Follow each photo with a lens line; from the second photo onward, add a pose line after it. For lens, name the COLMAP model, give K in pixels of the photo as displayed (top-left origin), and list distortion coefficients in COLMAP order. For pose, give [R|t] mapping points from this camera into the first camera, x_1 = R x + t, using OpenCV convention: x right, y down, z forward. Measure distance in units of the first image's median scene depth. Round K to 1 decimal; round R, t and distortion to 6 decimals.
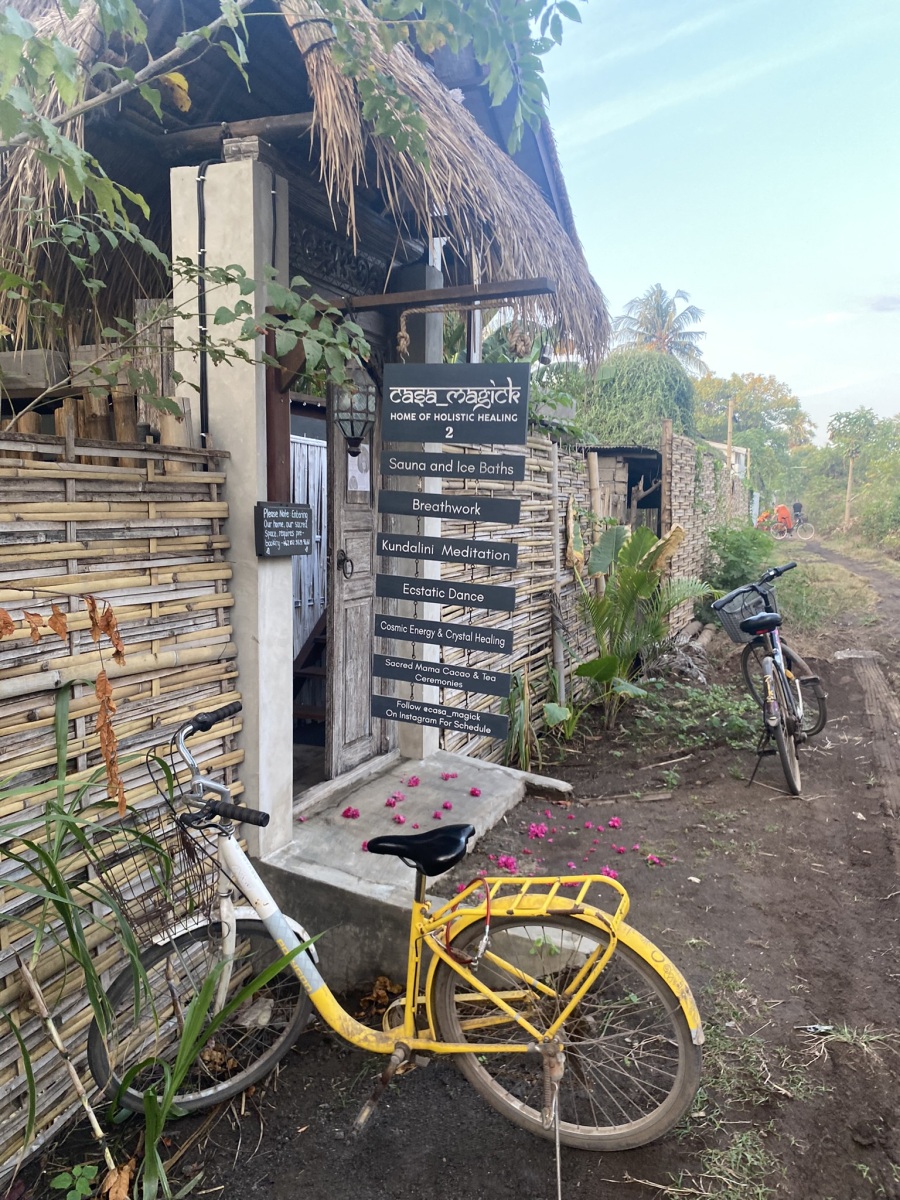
lens RADIAL K [[914.8, 0, 453.1], [0, 914.8, 603.1], [0, 0, 1]] dist [-0.005962, -0.001860]
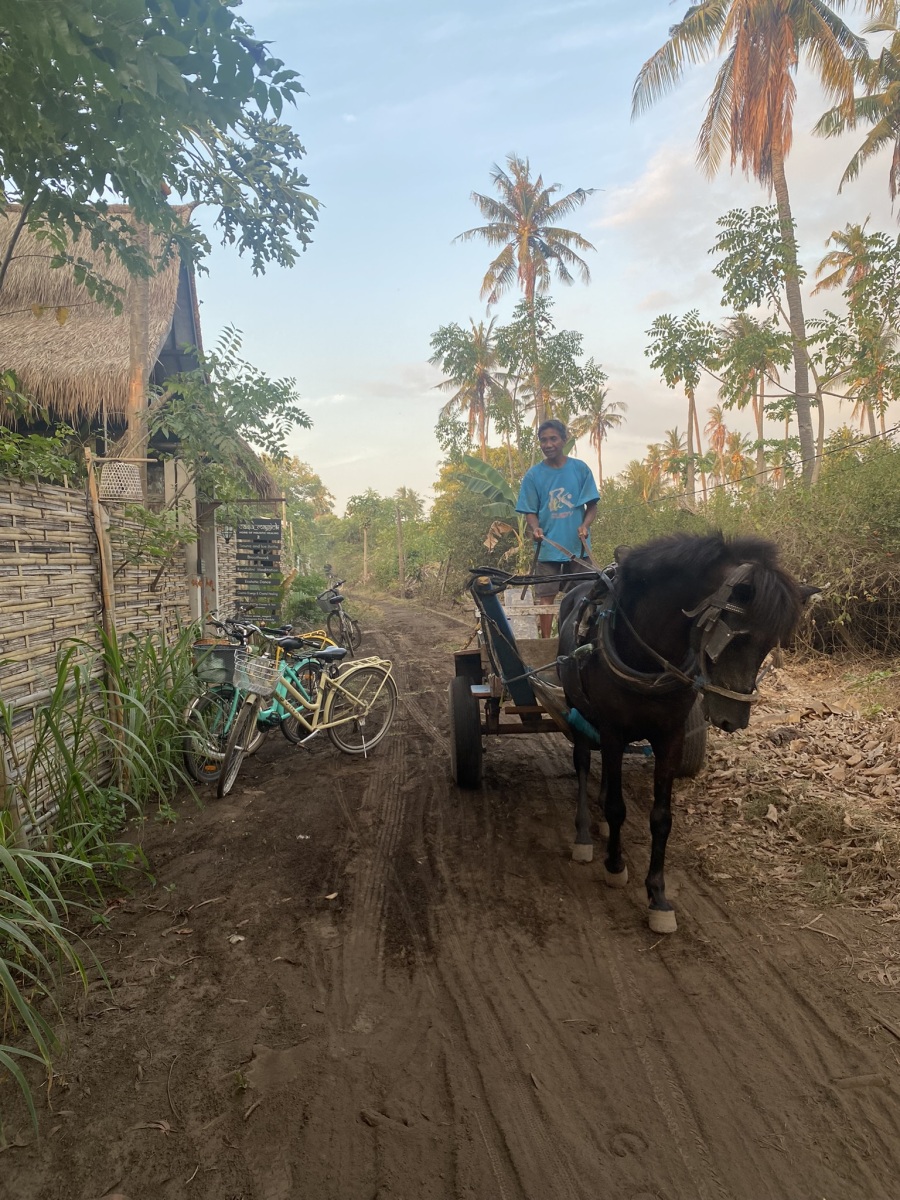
lens RADIAL K [[914.8, 0, 451.3], [0, 914.8, 599.7], [0, 0, 1]] dist [-0.005962, -0.001860]
pose [[0.877579, -0.048481, 0.476974, -0.070933], [0.084357, 0.994967, -0.054078, 0.020149], [-0.471952, 0.087694, 0.877252, -0.164603]]
